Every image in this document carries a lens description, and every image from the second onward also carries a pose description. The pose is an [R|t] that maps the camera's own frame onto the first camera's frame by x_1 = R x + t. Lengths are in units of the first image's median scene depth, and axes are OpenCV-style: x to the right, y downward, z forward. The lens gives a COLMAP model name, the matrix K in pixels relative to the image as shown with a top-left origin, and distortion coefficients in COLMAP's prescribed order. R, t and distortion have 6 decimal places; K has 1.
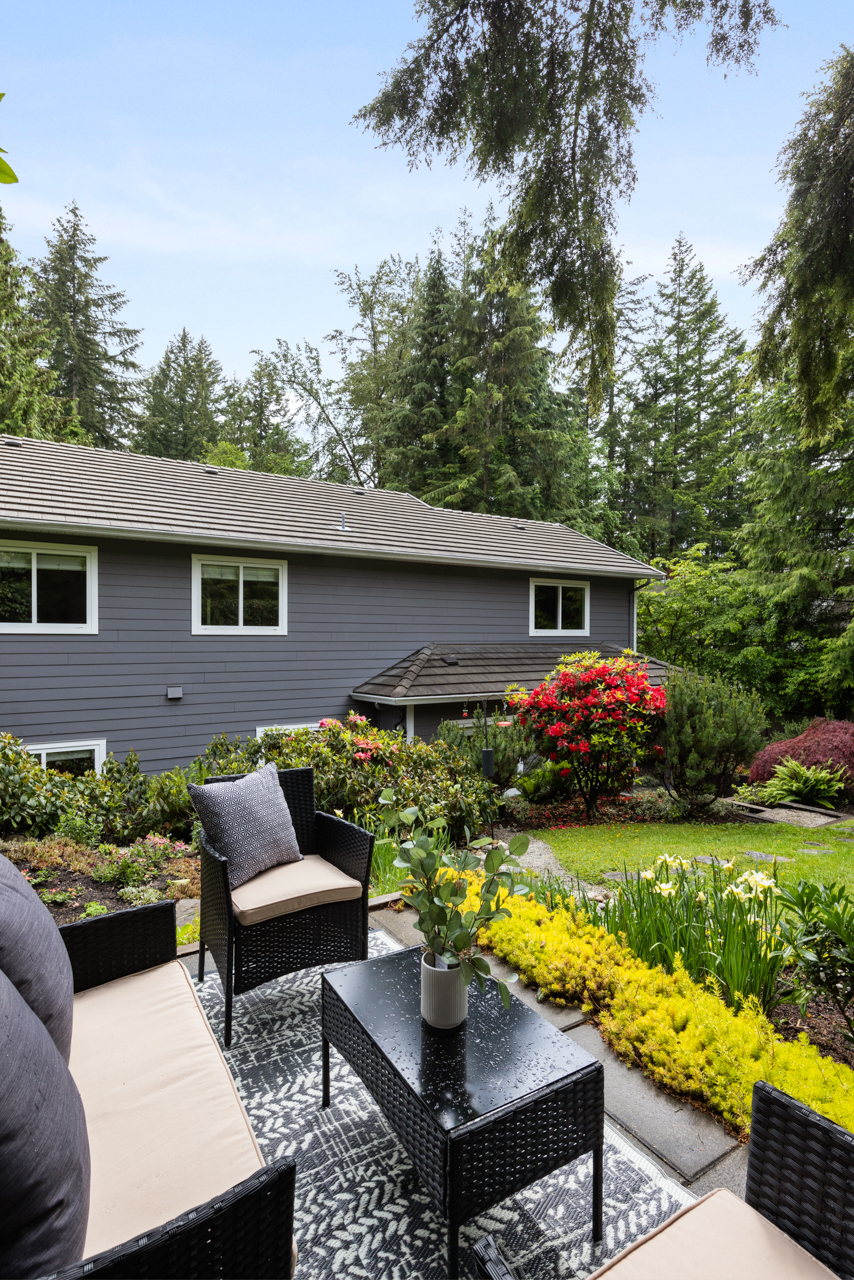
lens RADIAL K [[590.9, 0, 427.9], [0, 590.9, 688.2], [0, 0, 1]] dist [0.008743, -0.000462]
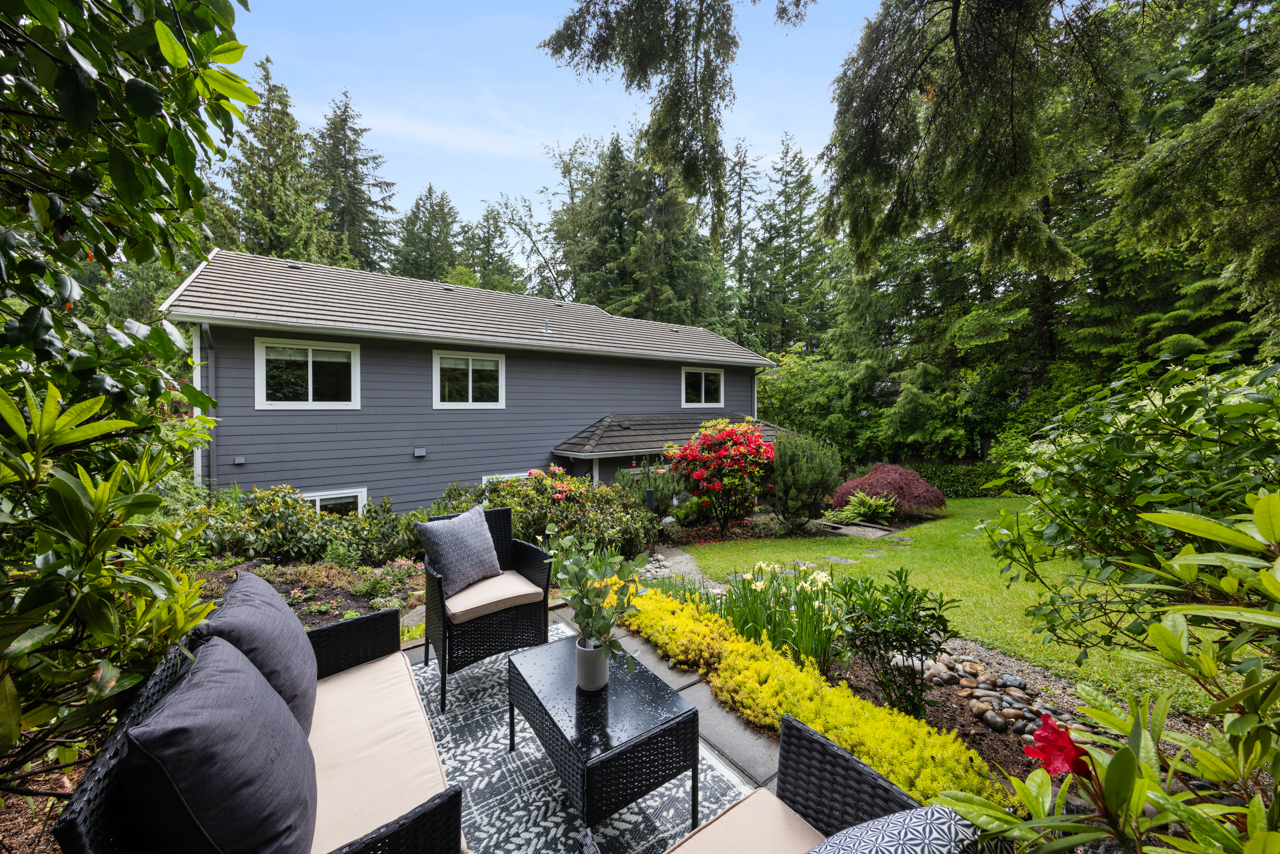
lens RADIAL K [[424.9, 0, 643.3], [0, 424.9, 440.6], [0, 0, 1]] dist [0.012391, -0.005221]
pose [[0.997699, -0.012081, 0.066716, 0.012793], [0.012706, 0.999879, -0.008950, -0.002656], [-0.066600, 0.009777, 0.997732, -0.005979]]
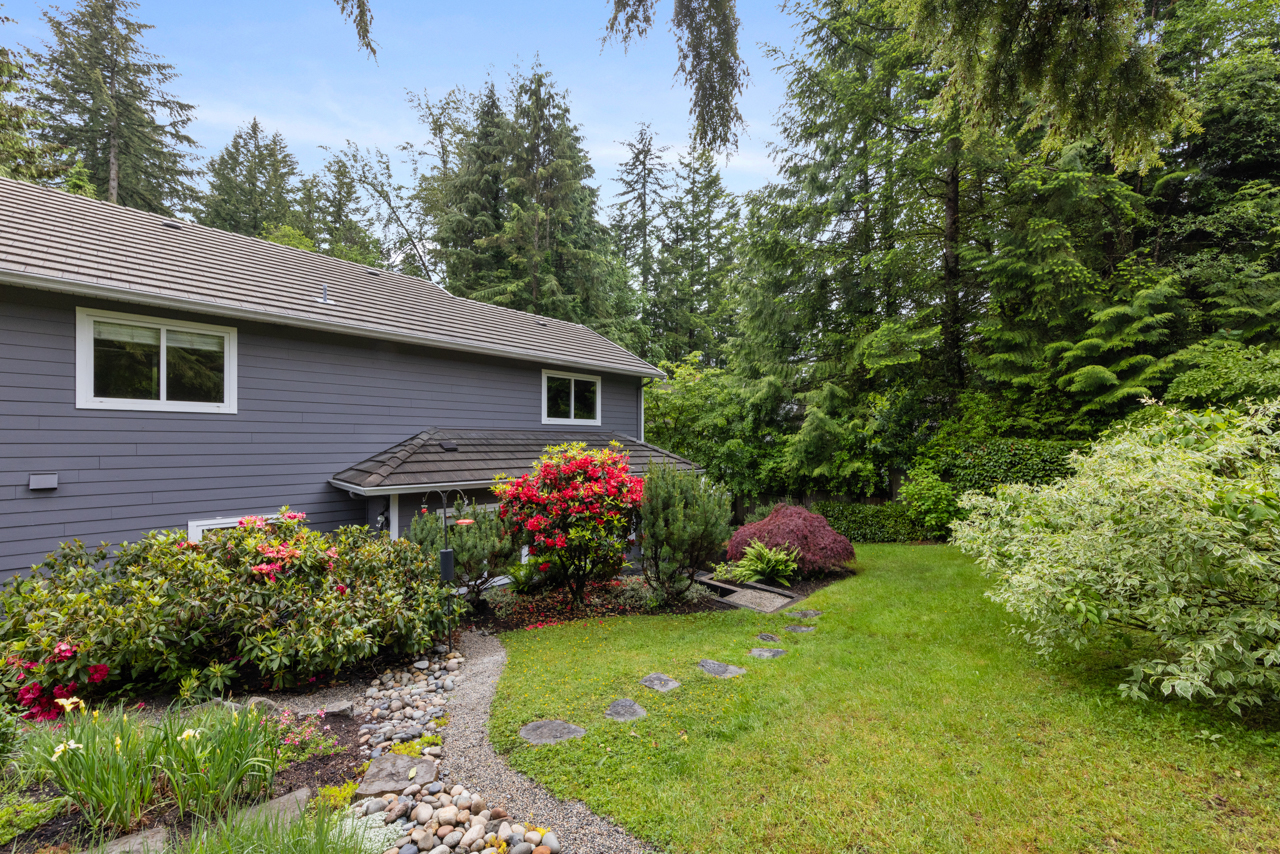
lens RADIAL K [[481.7, 0, 634.7], [0, 481.7, 439.4], [0, 0, 1]] dist [0.003560, 0.000035]
pose [[0.964364, 0.026864, 0.263212, 0.121217], [-0.013524, 0.998537, -0.052362, -0.020099], [-0.264234, 0.046937, 0.963316, 0.145598]]
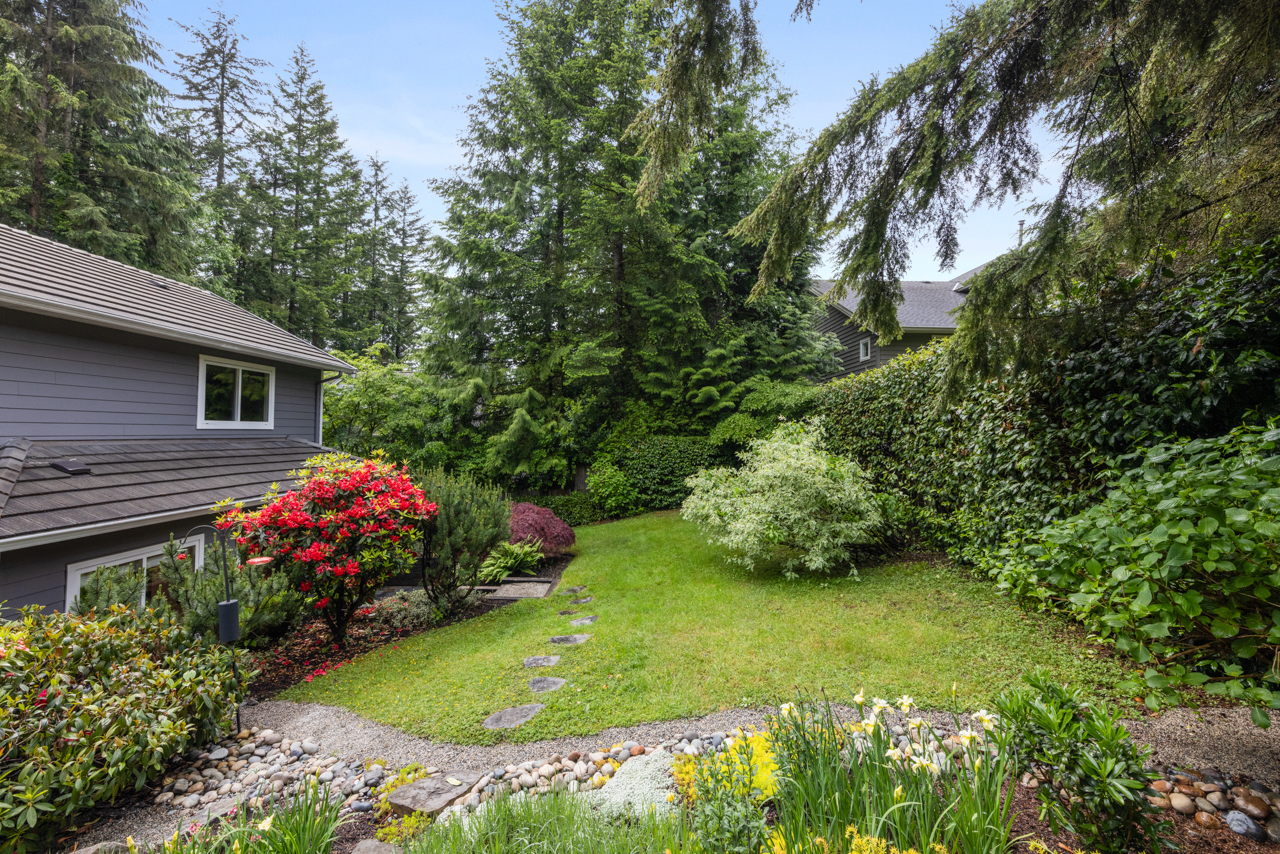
lens RADIAL K [[520.8, 0, 624.8], [0, 520.8, 439.9], [0, 0, 1]] dist [0.001593, 0.000466]
pose [[0.547455, 0.000940, 0.836835, -0.106288], [0.045968, 0.998456, -0.031193, -0.030616], [-0.835572, 0.055545, 0.546567, 0.183466]]
